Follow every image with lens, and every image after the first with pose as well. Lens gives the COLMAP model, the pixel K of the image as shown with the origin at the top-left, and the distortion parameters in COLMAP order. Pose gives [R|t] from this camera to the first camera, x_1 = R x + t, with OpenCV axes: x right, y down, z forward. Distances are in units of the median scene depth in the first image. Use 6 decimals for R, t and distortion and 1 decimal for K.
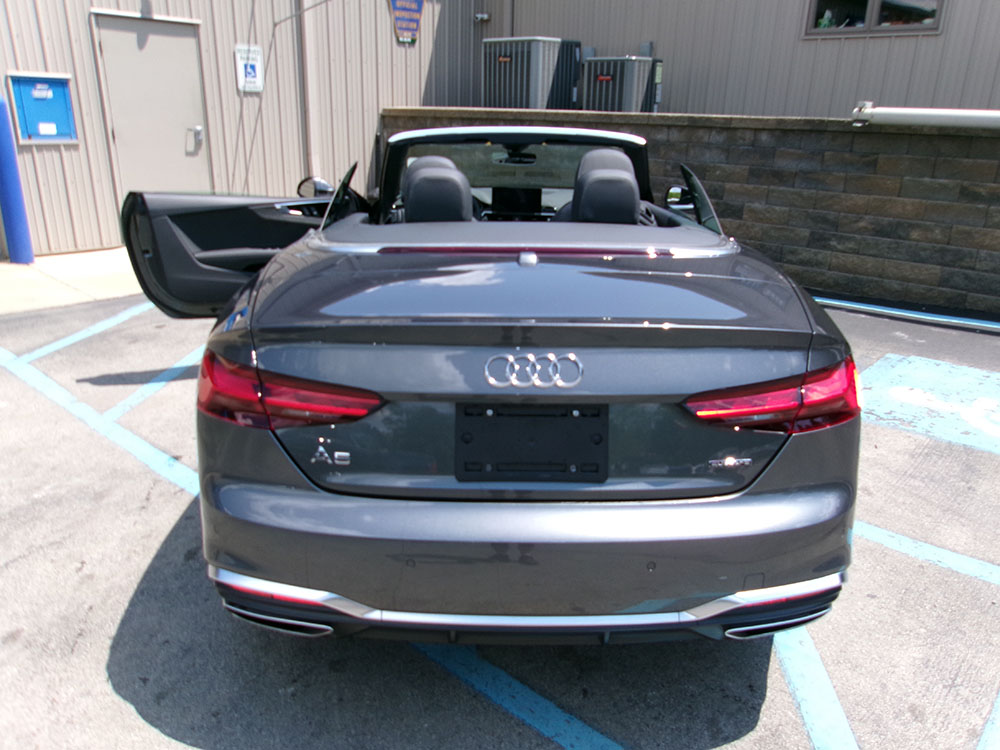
lens RADIAL K [[782.1, 0, 526.2], [0, 782.1, 374.4], [0, 0, 1]] dist [-0.027119, 0.041007]
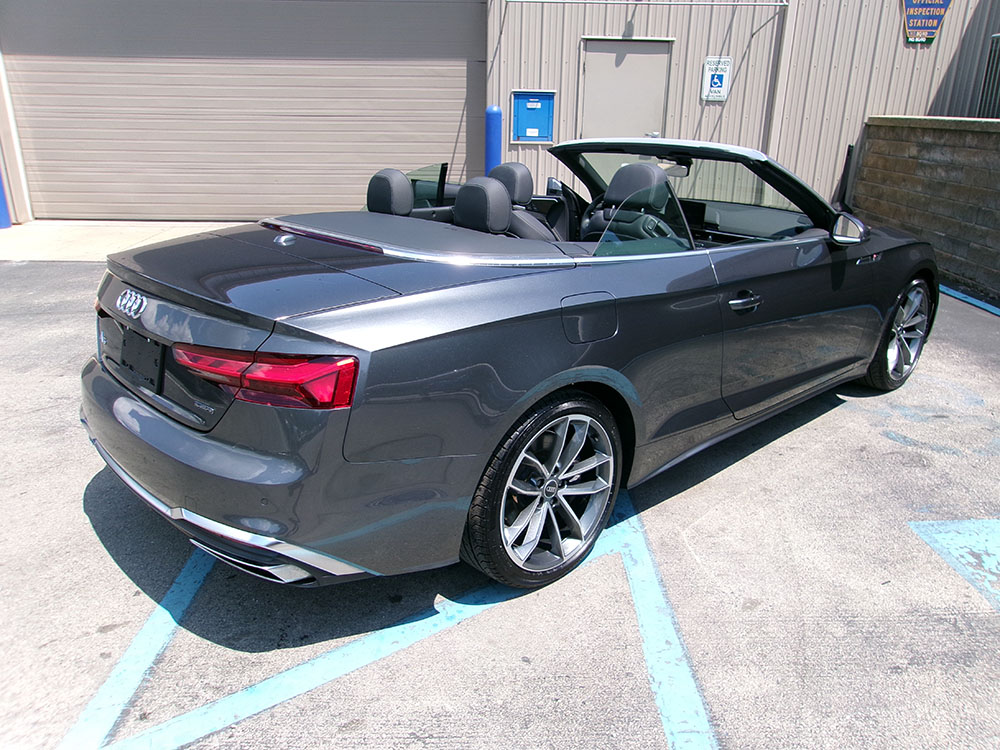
lens RADIAL K [[782.1, 0, 501.2], [0, 782.1, 376.8], [0, 0, 1]] dist [-0.027119, 0.041007]
pose [[0.661363, 0.237980, -0.711312, 0.354210], [-0.243069, 0.965156, 0.096907, -0.038892], [0.709589, 0.108807, 0.696164, 0.115041]]
